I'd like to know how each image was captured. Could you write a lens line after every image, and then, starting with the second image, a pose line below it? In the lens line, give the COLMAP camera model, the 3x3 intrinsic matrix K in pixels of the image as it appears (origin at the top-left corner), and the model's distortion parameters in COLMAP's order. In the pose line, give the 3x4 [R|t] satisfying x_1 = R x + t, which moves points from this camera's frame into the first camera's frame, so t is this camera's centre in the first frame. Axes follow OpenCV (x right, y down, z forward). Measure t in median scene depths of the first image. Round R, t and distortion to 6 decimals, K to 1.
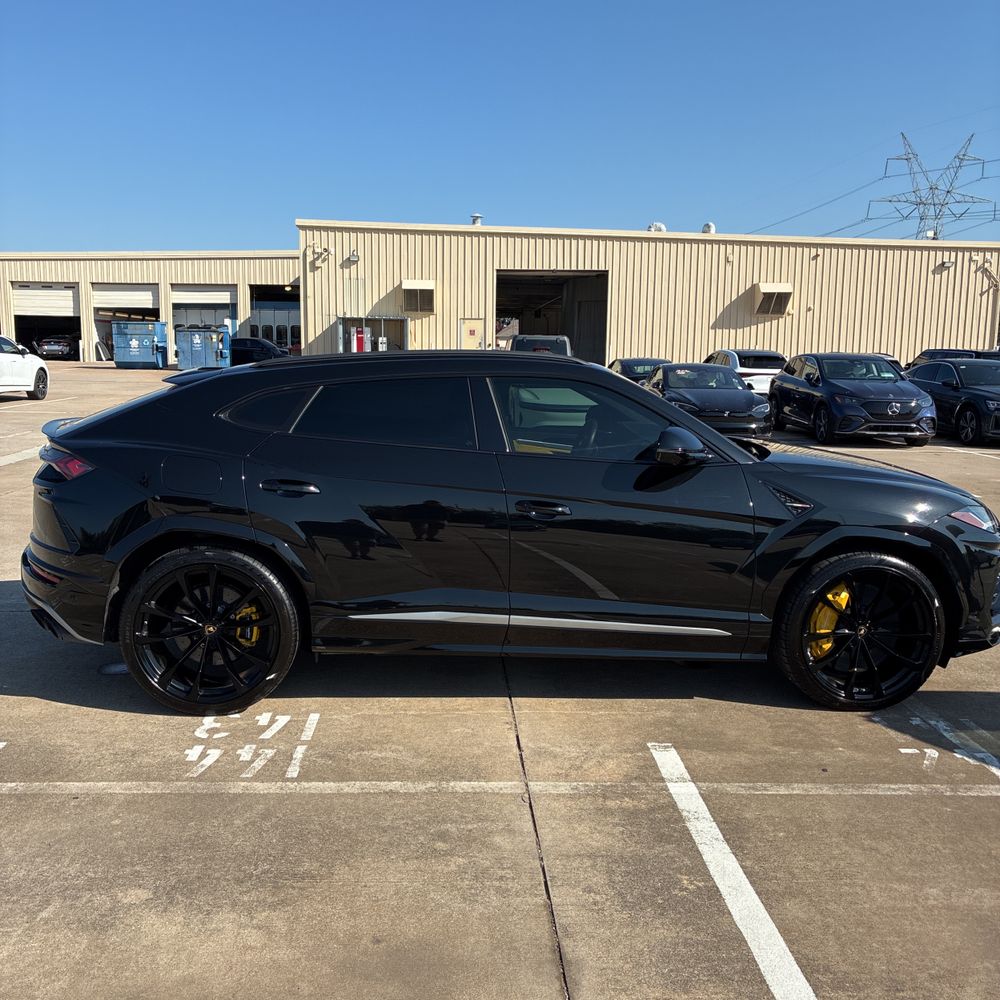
lens RADIAL K [[1011.4, 0, 481.2], [0, 1011.4, 503.6], [0, 0, 1]] dist [0.026254, 0.000000]
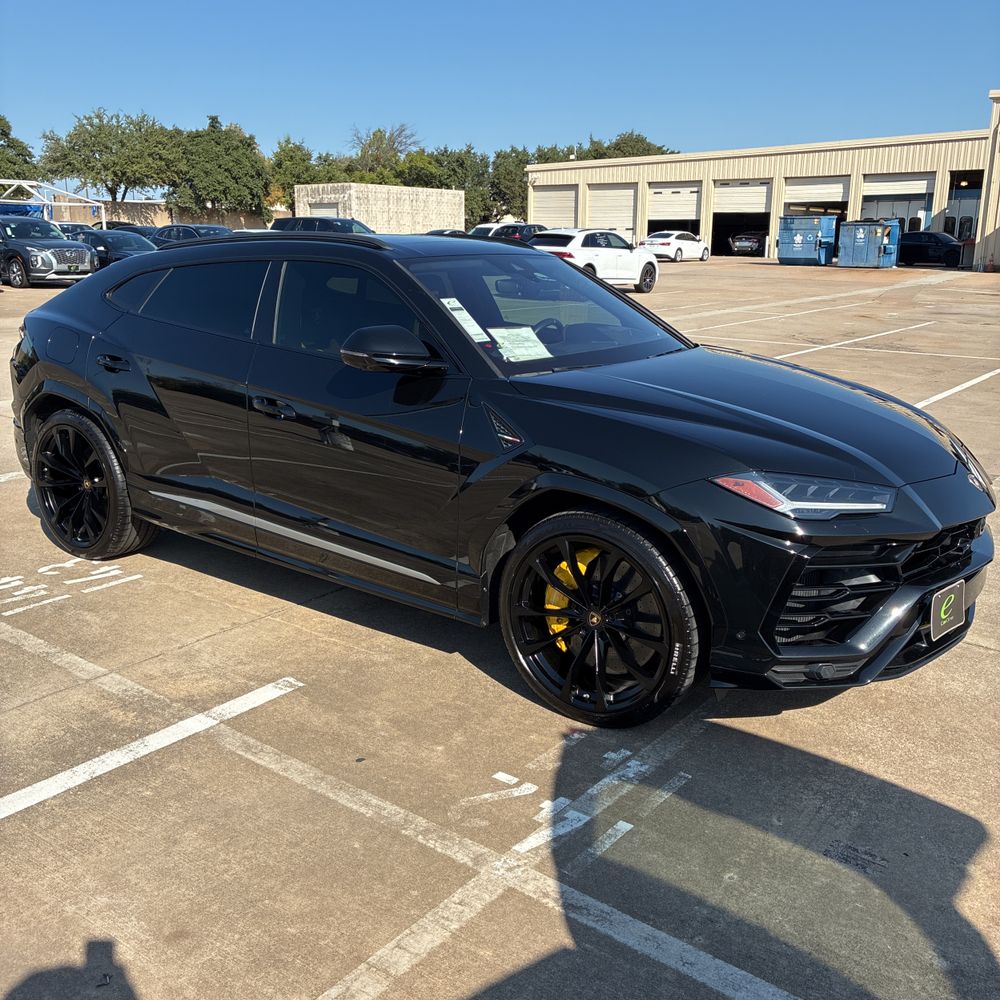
lens RADIAL K [[1011.4, 0, 500.2], [0, 1011.4, 499.6], [0, 0, 1]] dist [0.026254, 0.000000]
pose [[0.770769, 0.155917, -0.617742, 0.635867], [-0.097624, 0.987046, 0.127320, -0.038472], [0.629591, -0.037828, 0.776006, 0.326033]]
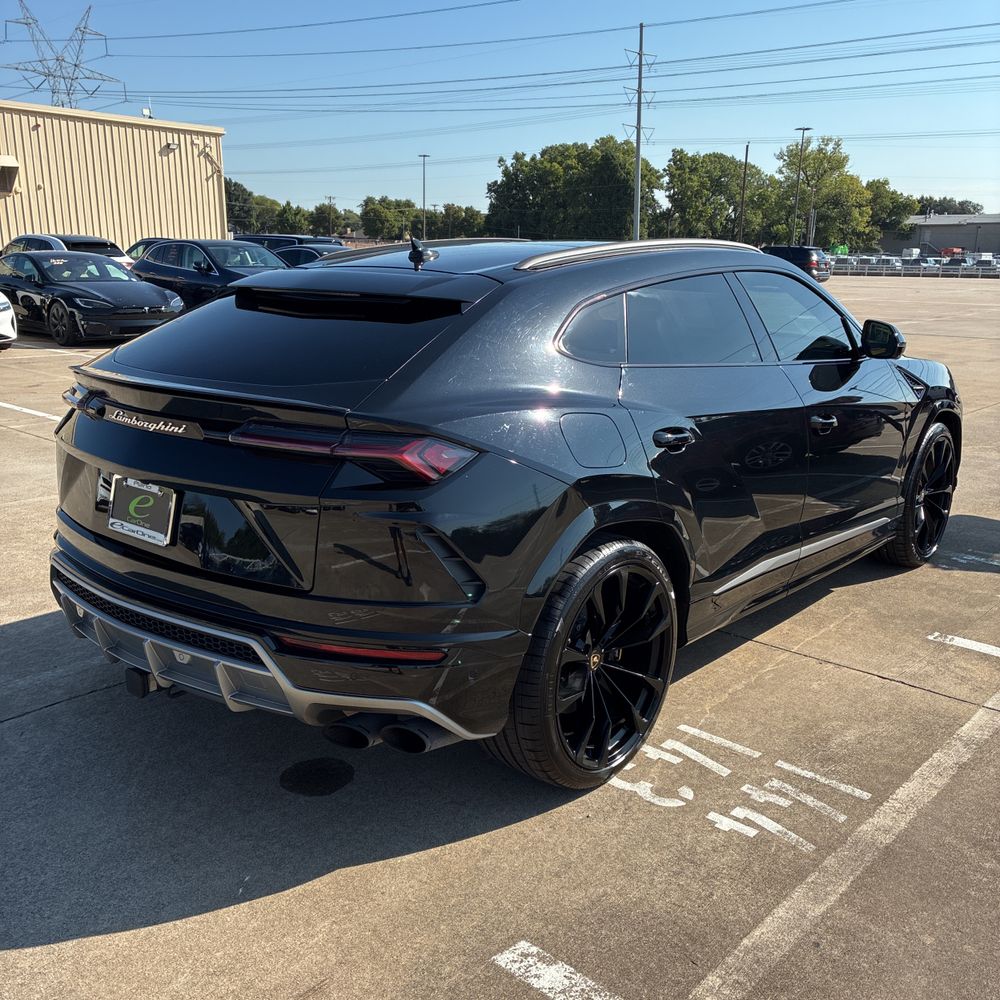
lens RADIAL K [[1011.4, 0, 504.3], [0, 1011.4, 522.3], [0, 0, 1]] dist [0.026254, 0.000000]
pose [[0.688247, -0.198654, 0.697748, -0.615394], [0.109535, 0.979208, 0.170745, -0.072964], [-0.717160, -0.041087, 0.695696, 0.457183]]
